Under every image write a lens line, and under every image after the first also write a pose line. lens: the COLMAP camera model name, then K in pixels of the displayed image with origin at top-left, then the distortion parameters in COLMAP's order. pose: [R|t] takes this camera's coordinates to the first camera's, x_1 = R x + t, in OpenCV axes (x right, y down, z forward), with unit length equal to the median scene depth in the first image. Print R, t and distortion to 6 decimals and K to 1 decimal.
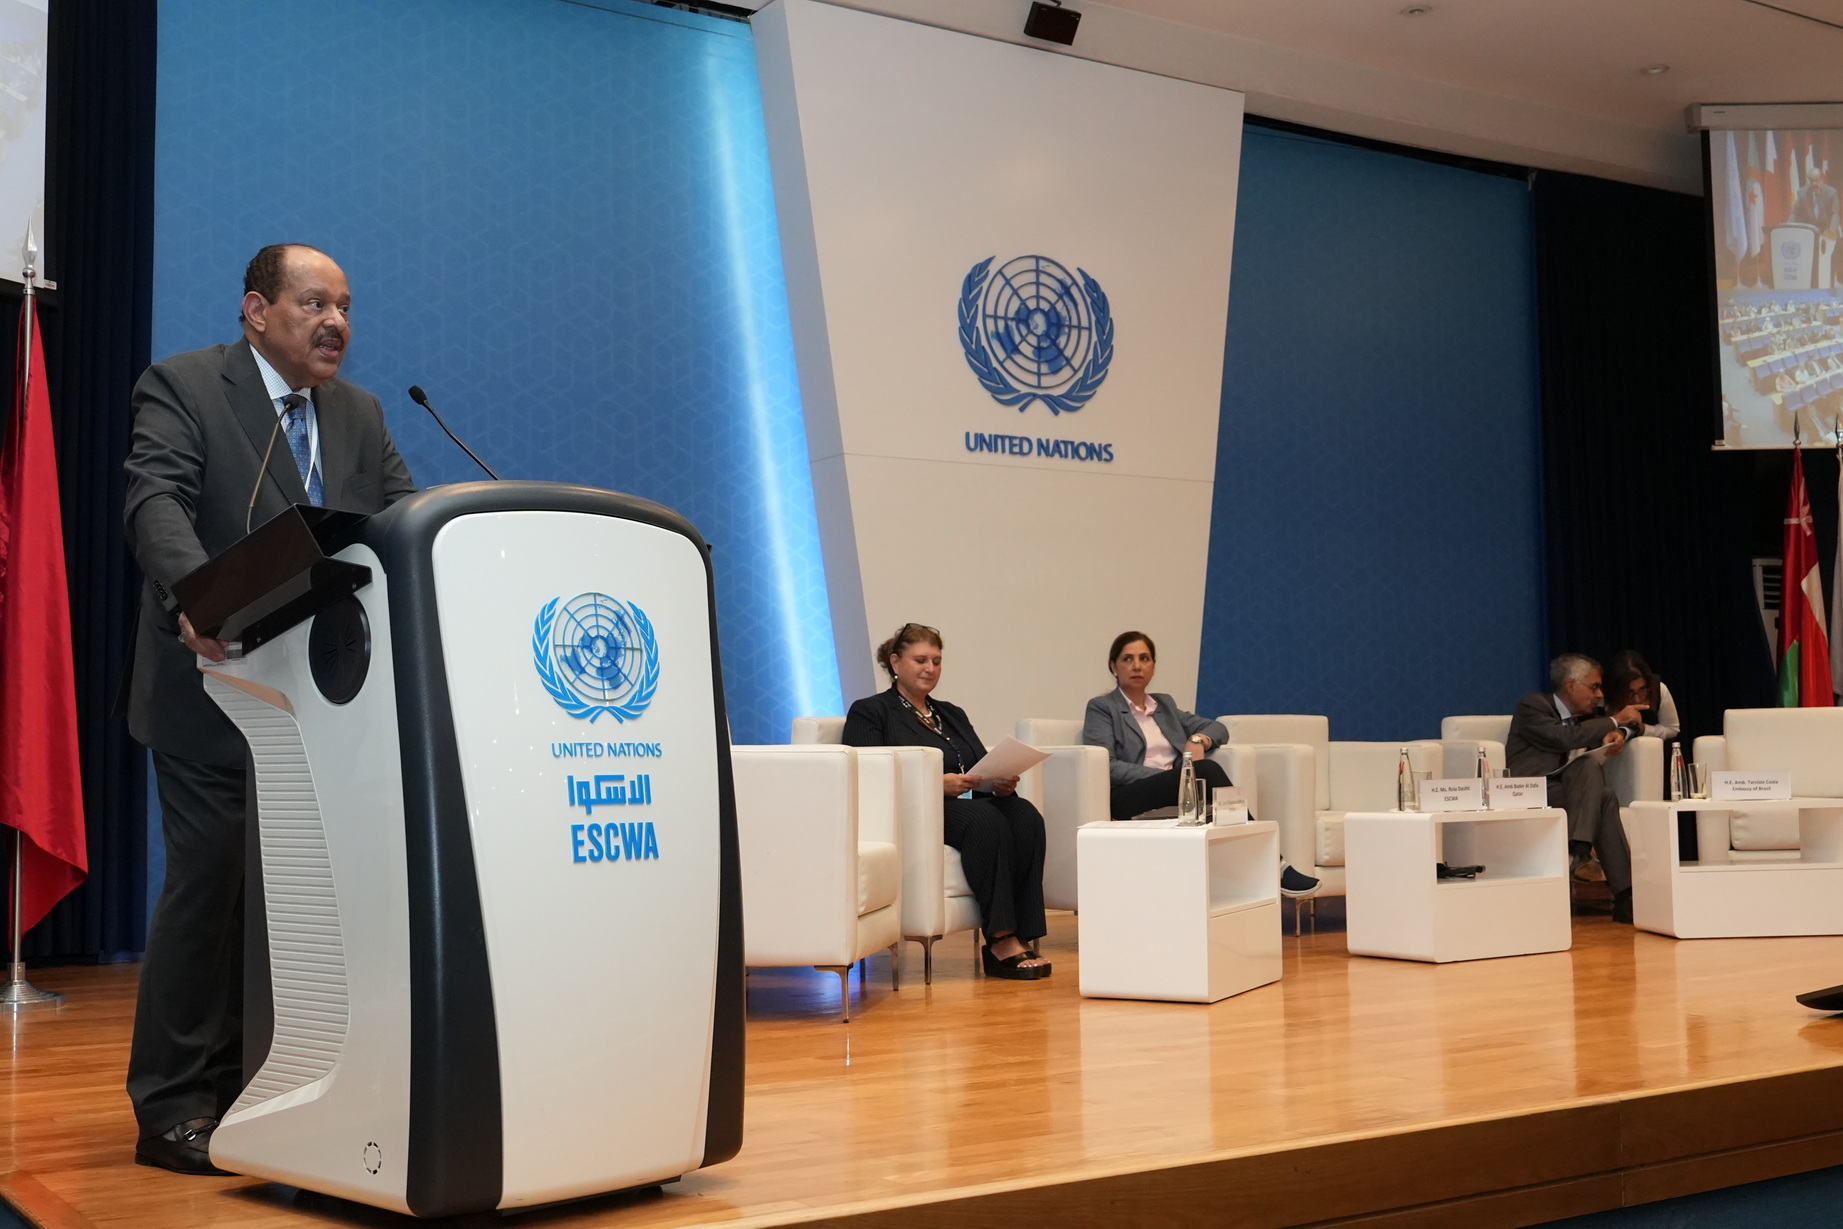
lens RADIAL K [[2099.1, 0, 920.1], [0, 2099.1, 615.9], [0, 0, 1]] dist [0.068694, 0.000000]
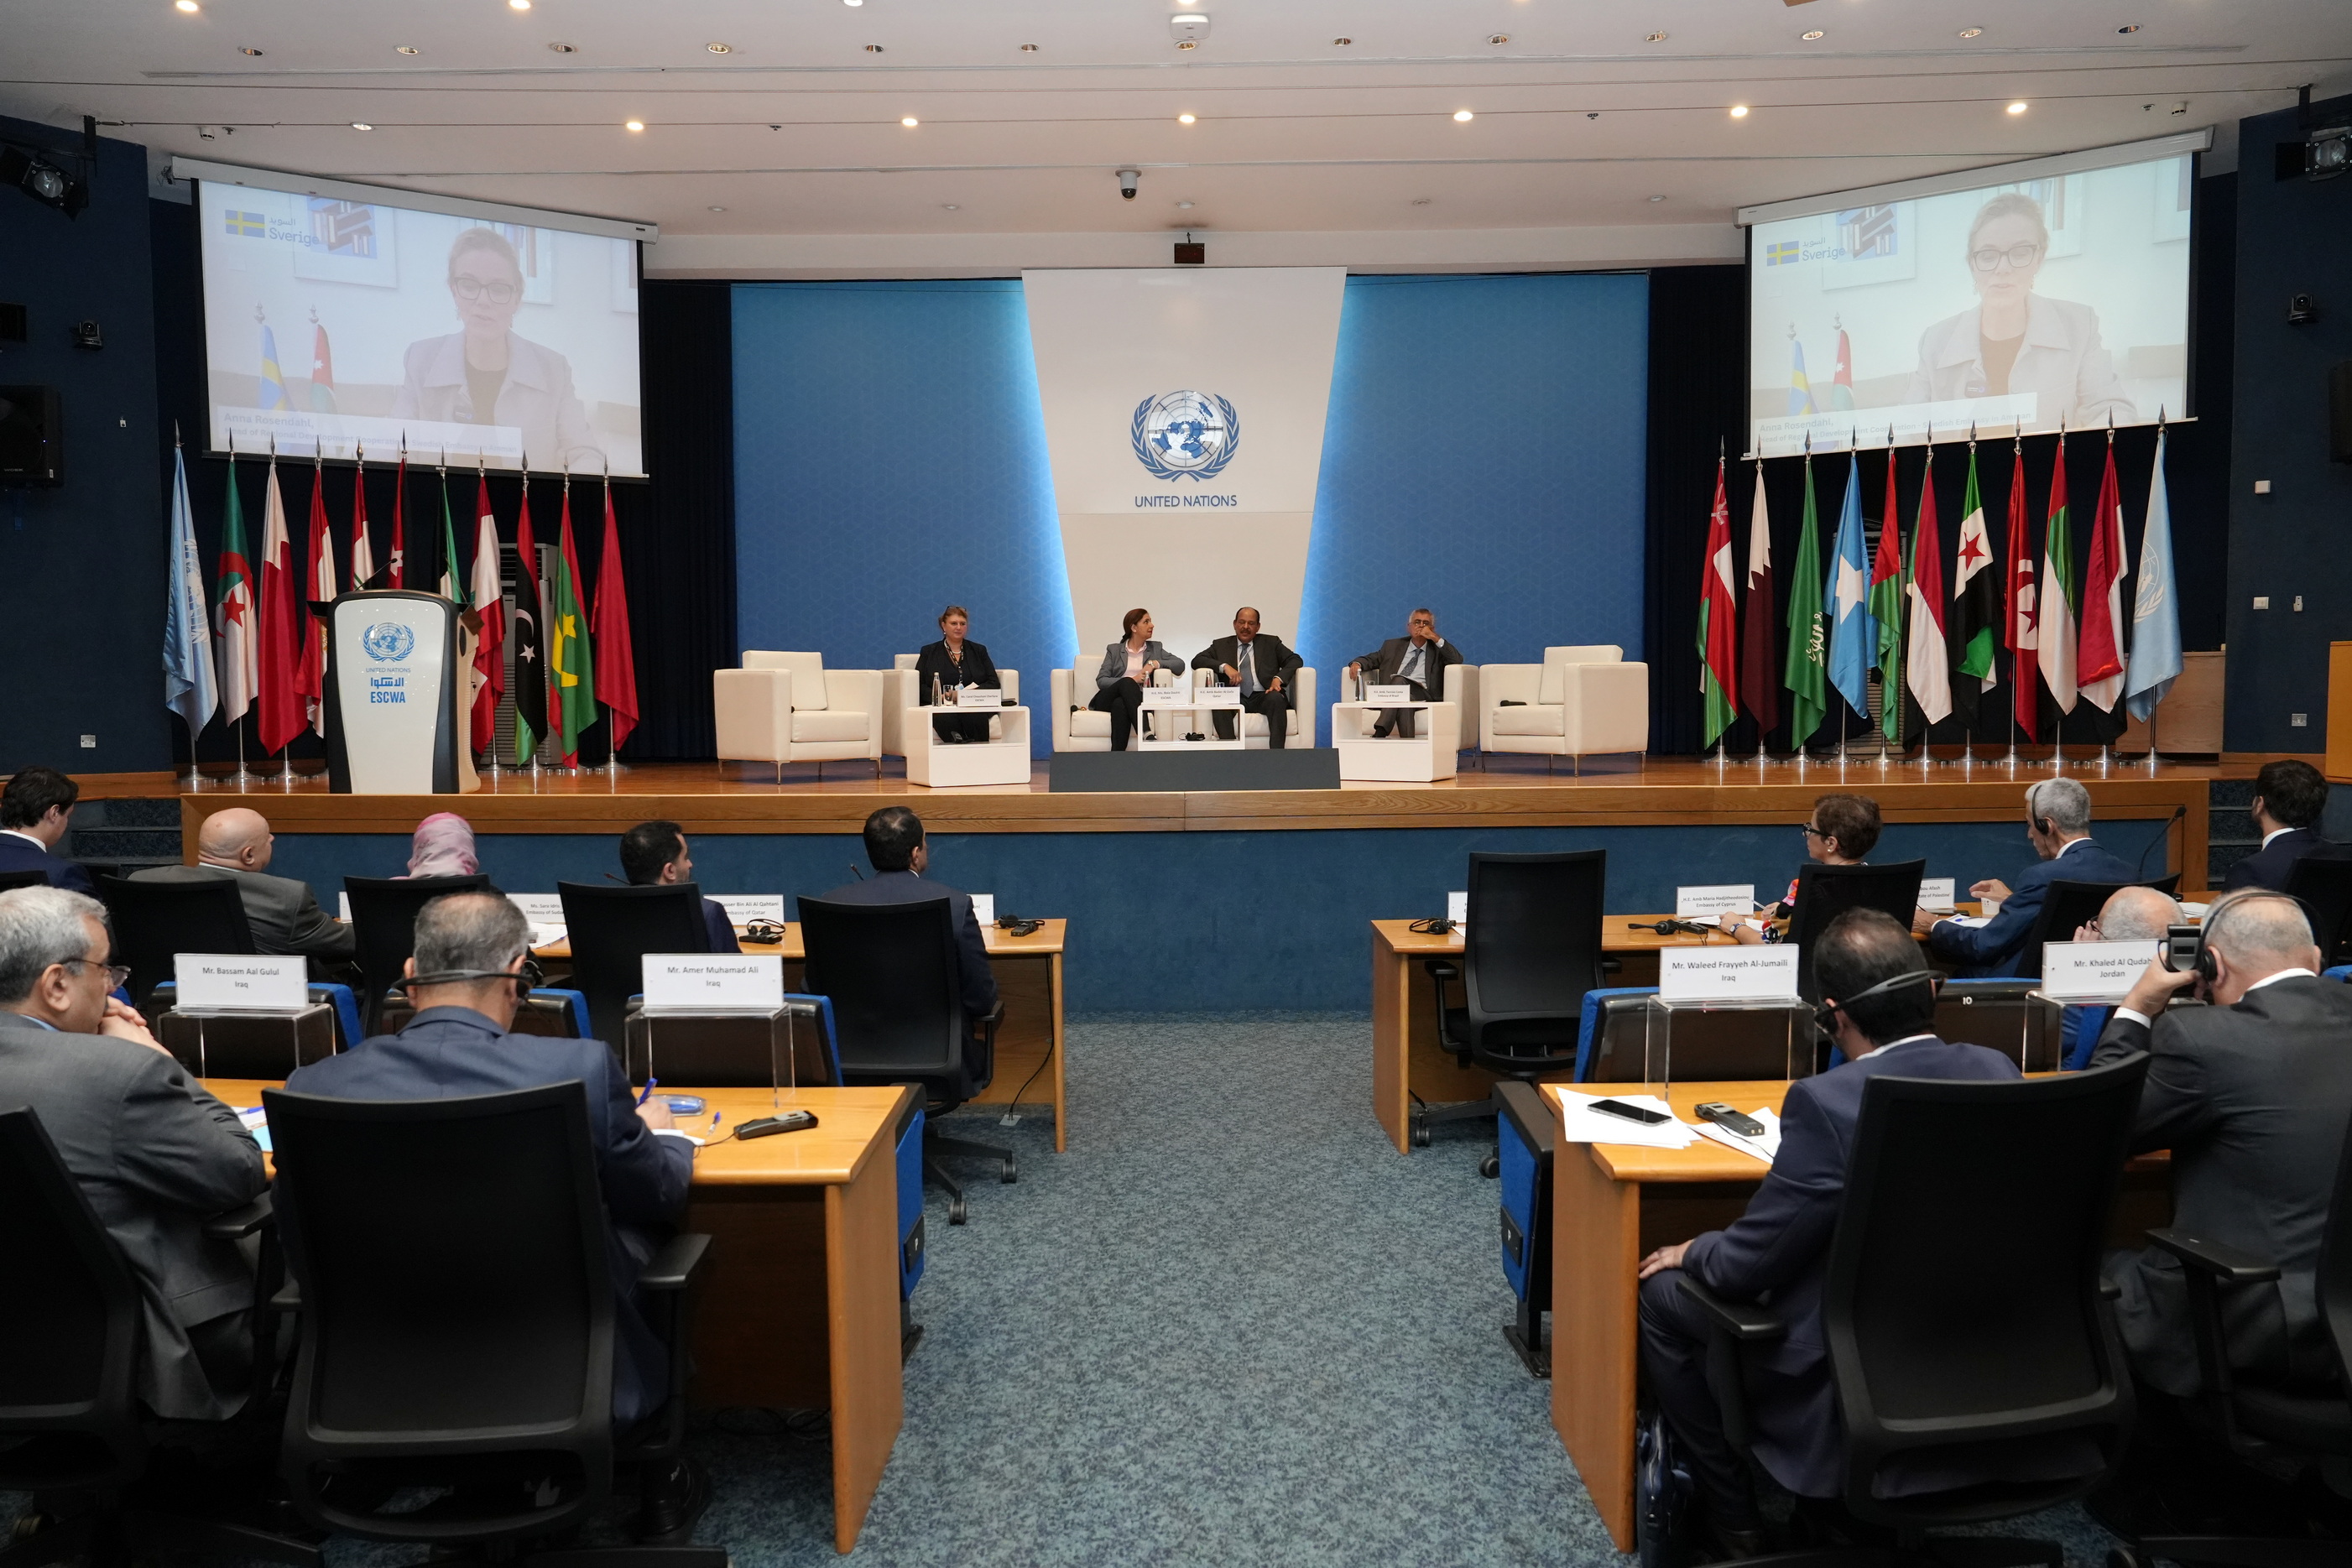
lens RADIAL K [[1624.4, 0, 1158.3], [0, 1624.4, 789.3], [0, 0, 1]] dist [0.005040, 0.004653]
pose [[0.825056, 0.041871, -0.563498, 2.336794], [0.033714, 0.991826, 0.123061, -0.025734], [0.564045, -0.120530, 0.816900, -0.451845]]
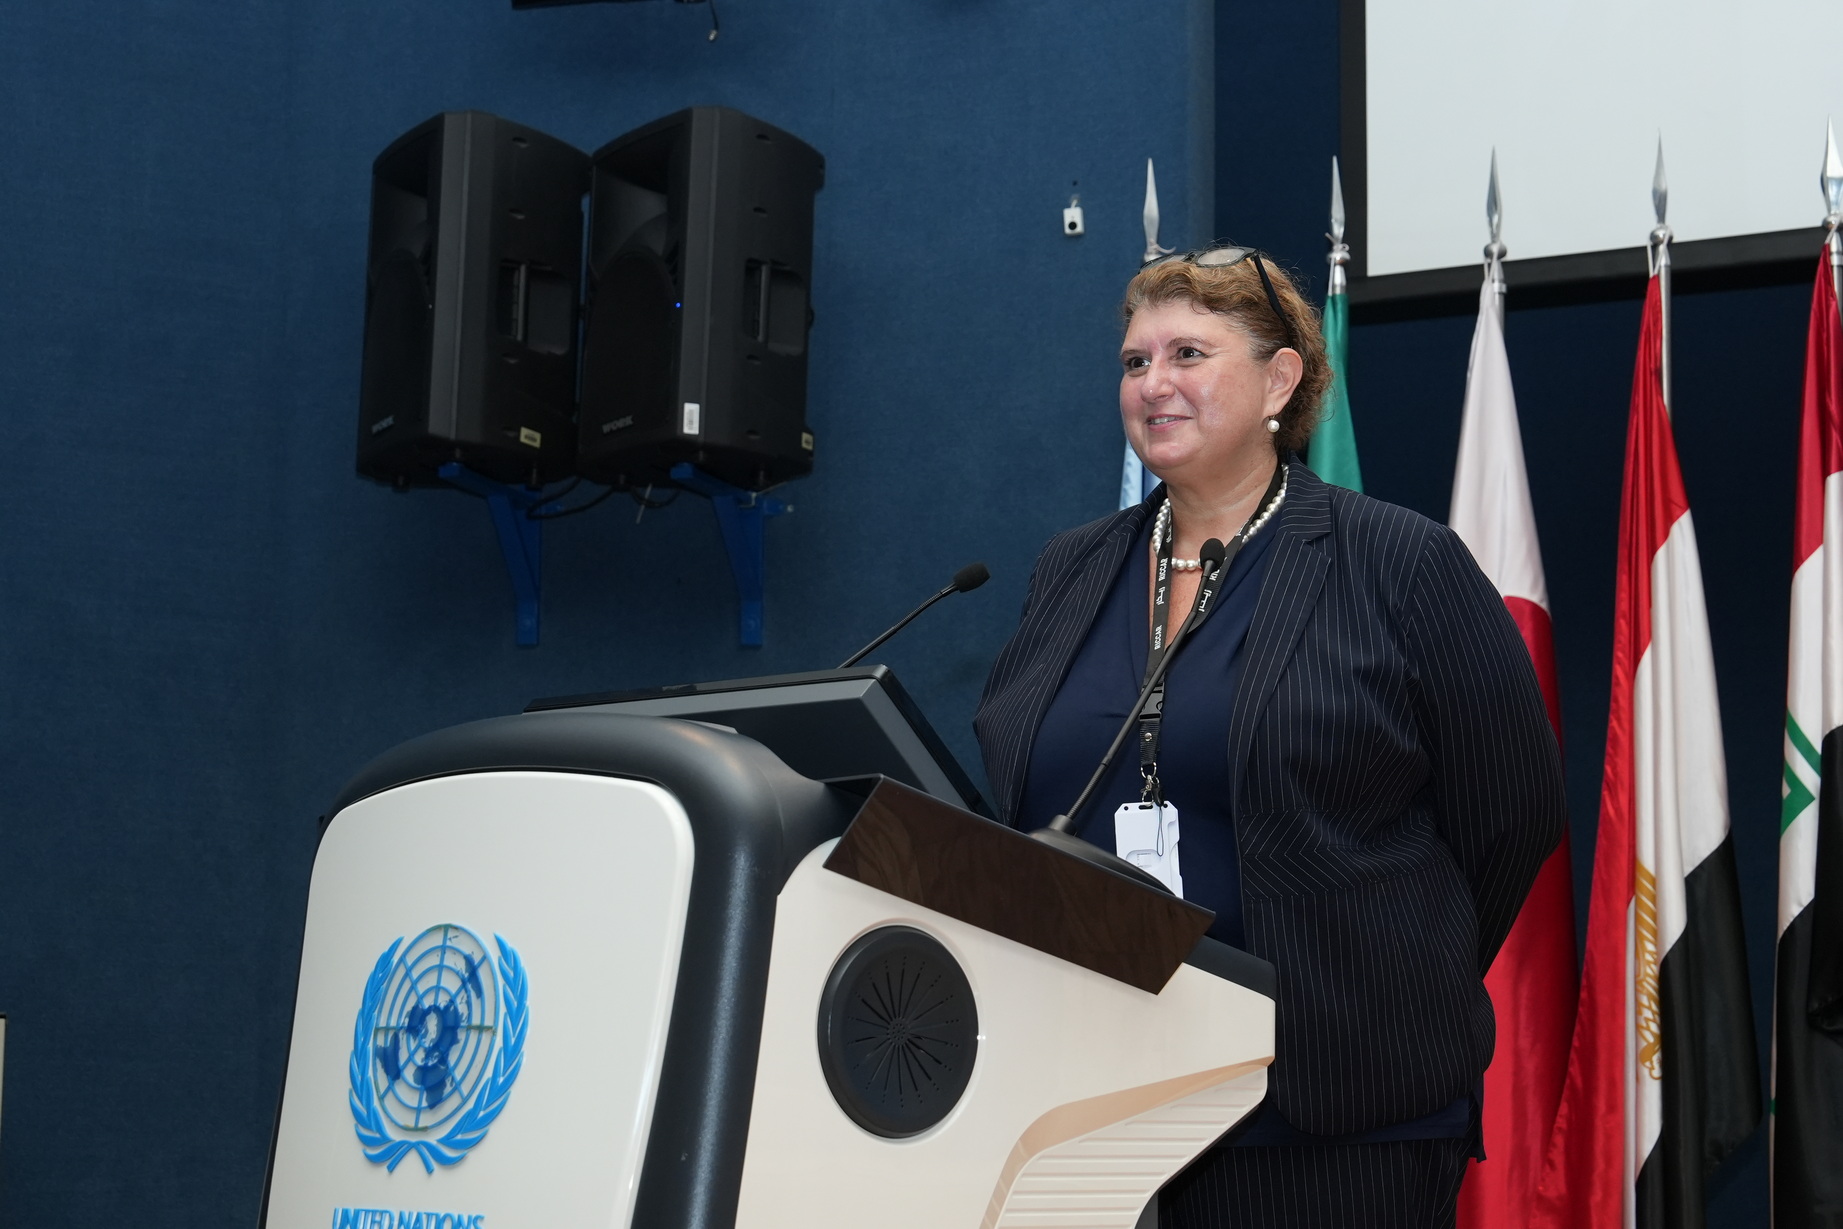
lens RADIAL K [[3909.1, 0, 910.0], [0, 3909.1, 628.5], [0, 0, 1]] dist [0.064113, 0.000000]
pose [[-0.091895, -0.108750, -0.989812, 0.829548], [0.064032, 0.991316, -0.114860, 0.036349], [0.993708, -0.073935, -0.084134, 1.218620]]
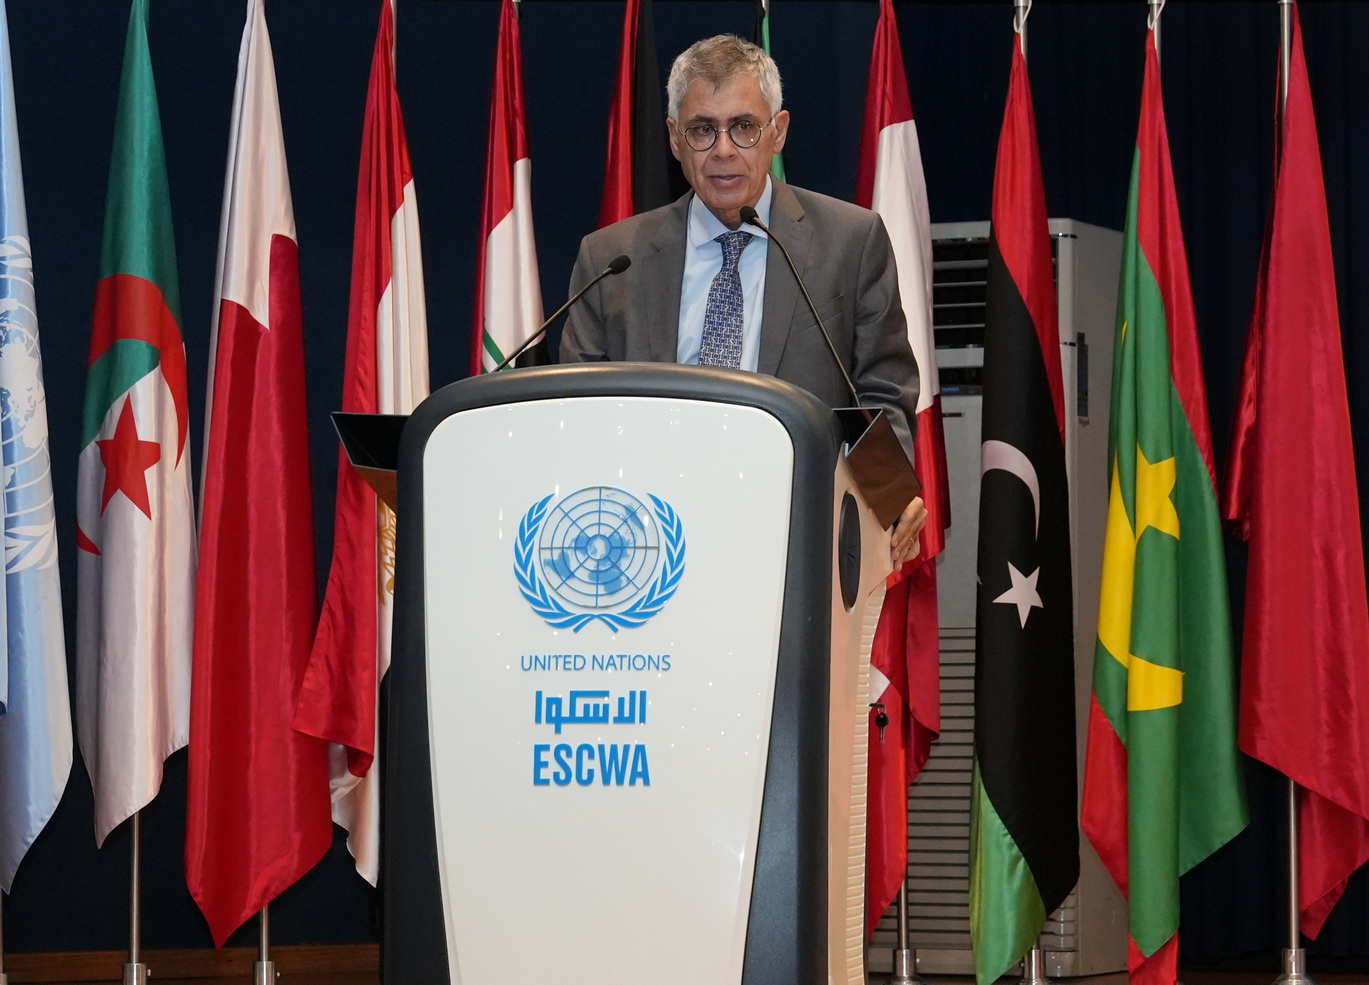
lens RADIAL K [[4803.9, 0, 689.3], [0, 4803.9, 496.1], [0, 0, 1]] dist [-0.050805, 0.000000]
pose [[0.530336, -0.028372, -0.847313, 1.606977], [0.056802, 0.998383, 0.002122, -0.009127], [0.845882, -0.049254, 0.531090, -0.049271]]
